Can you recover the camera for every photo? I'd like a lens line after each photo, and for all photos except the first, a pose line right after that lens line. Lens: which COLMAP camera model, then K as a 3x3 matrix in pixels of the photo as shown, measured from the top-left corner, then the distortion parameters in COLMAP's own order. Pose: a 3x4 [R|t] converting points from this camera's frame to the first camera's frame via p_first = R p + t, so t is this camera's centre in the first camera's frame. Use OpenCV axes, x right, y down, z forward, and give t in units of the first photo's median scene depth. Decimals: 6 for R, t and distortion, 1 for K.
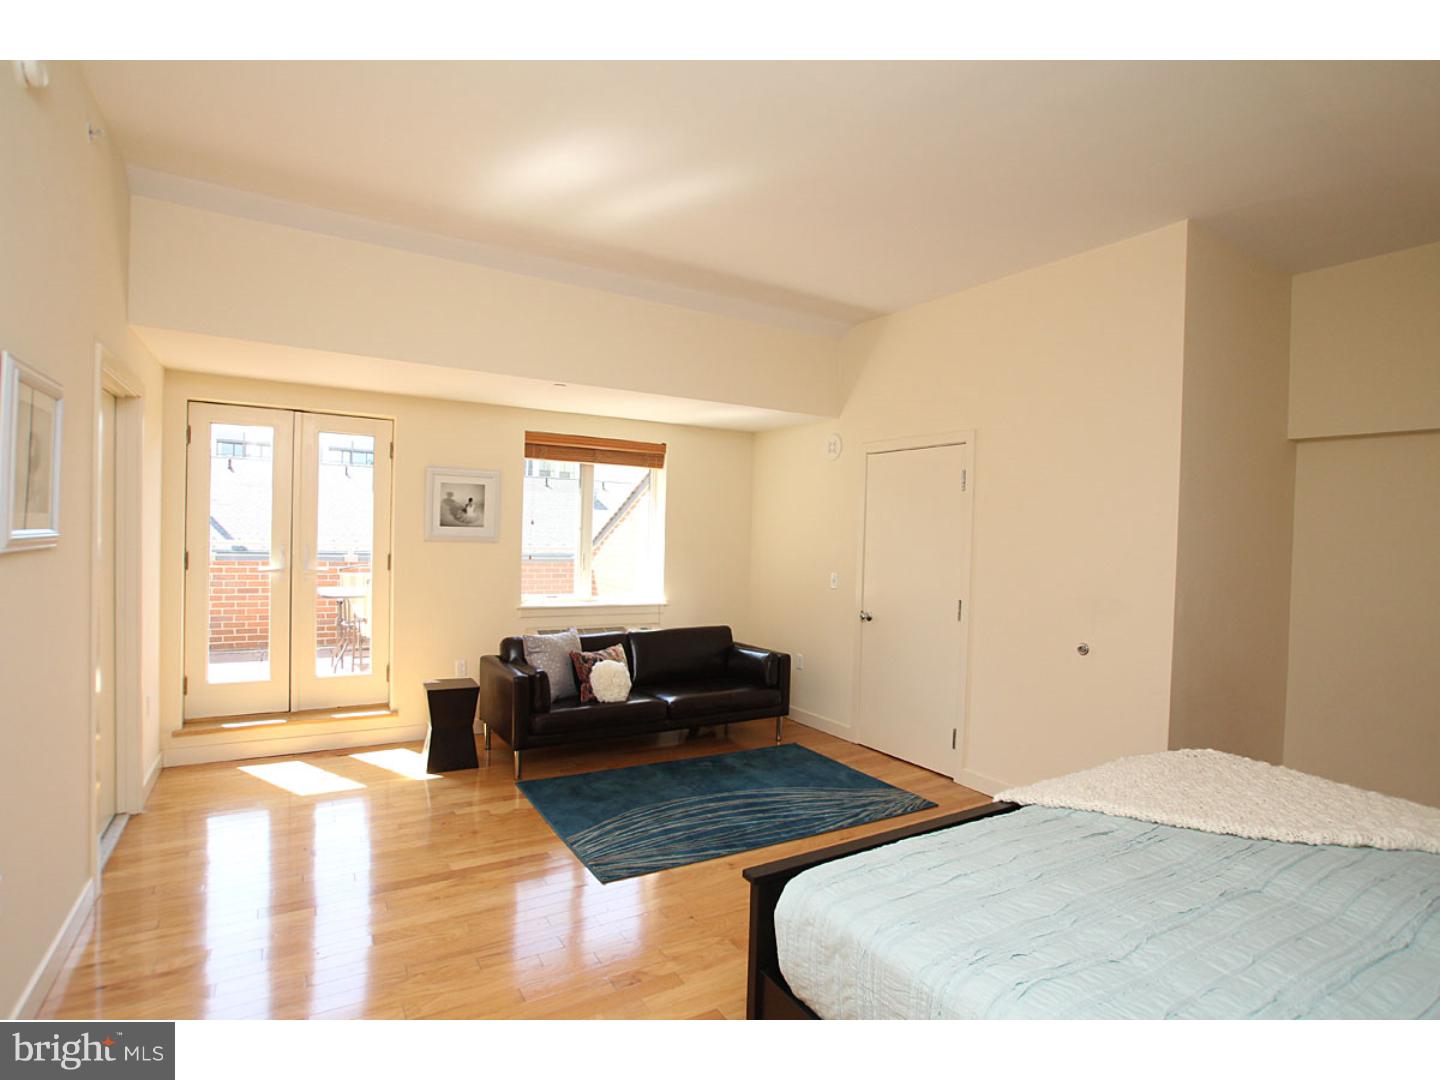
lens RADIAL K [[730.1, 0, 720.4], [0, 730.1, 537.7], [0, 0, 1]] dist [-0.055318, 0.023748]
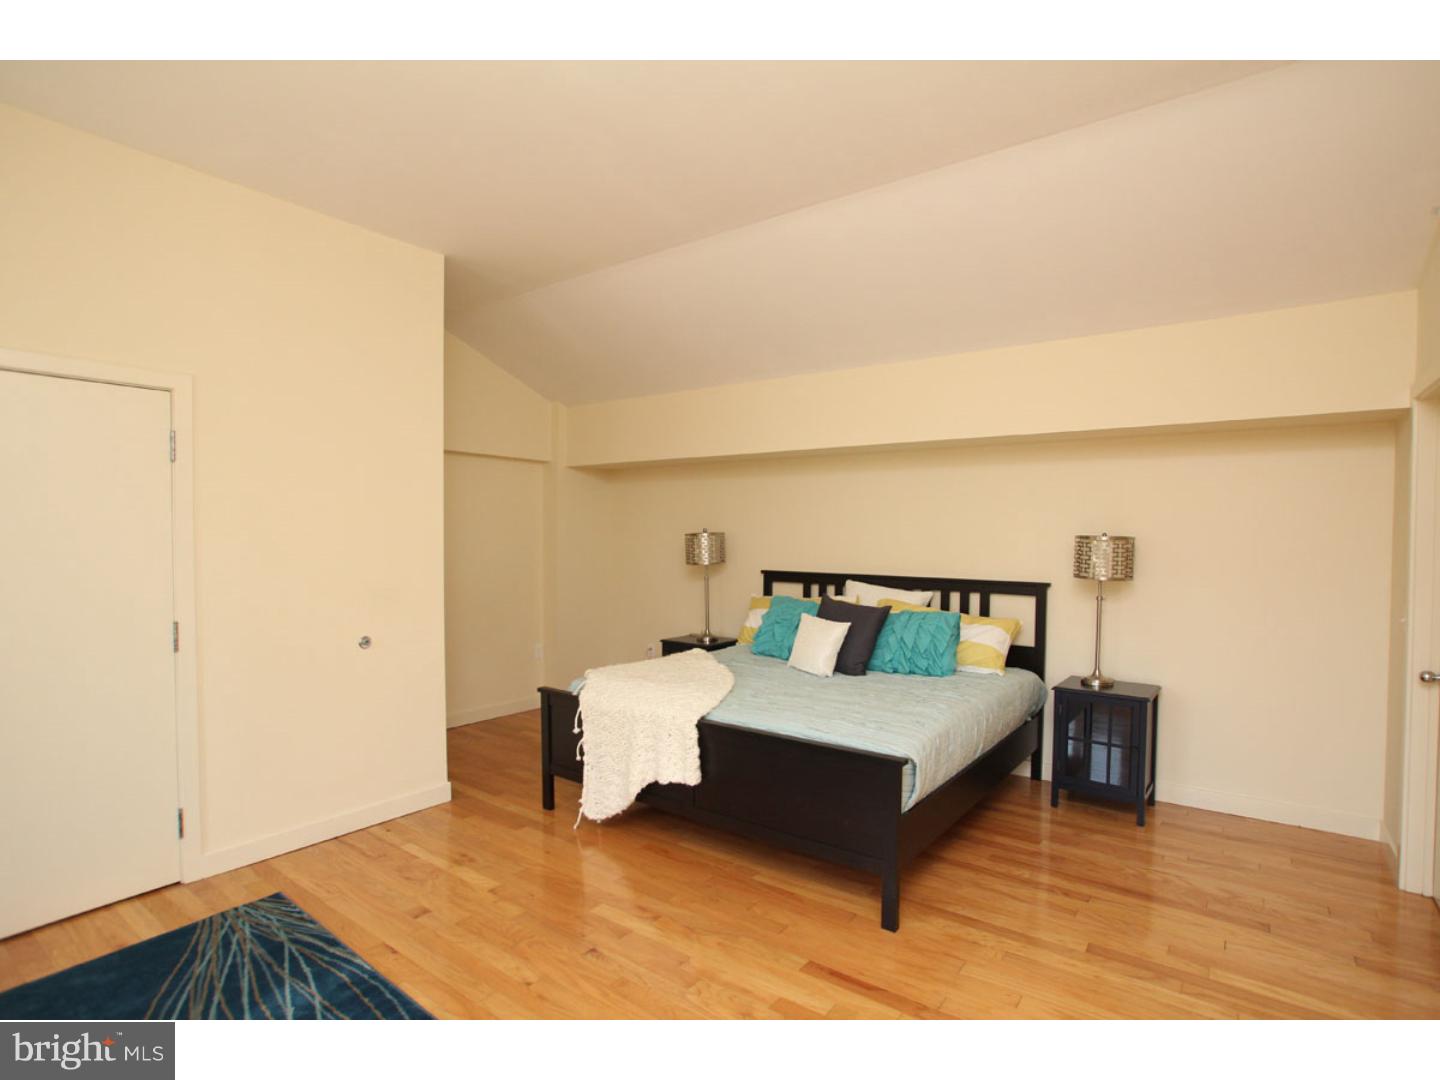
lens RADIAL K [[730.1, 0, 720.7], [0, 730.1, 549.1], [0, 0, 1]] dist [-0.055318, 0.023748]
pose [[-0.378211, -0.052787, 0.924213, -0.570283], [-0.005472, 0.998483, 0.054790, -0.025569], [-0.925703, 0.015665, -0.377926, 0.923038]]
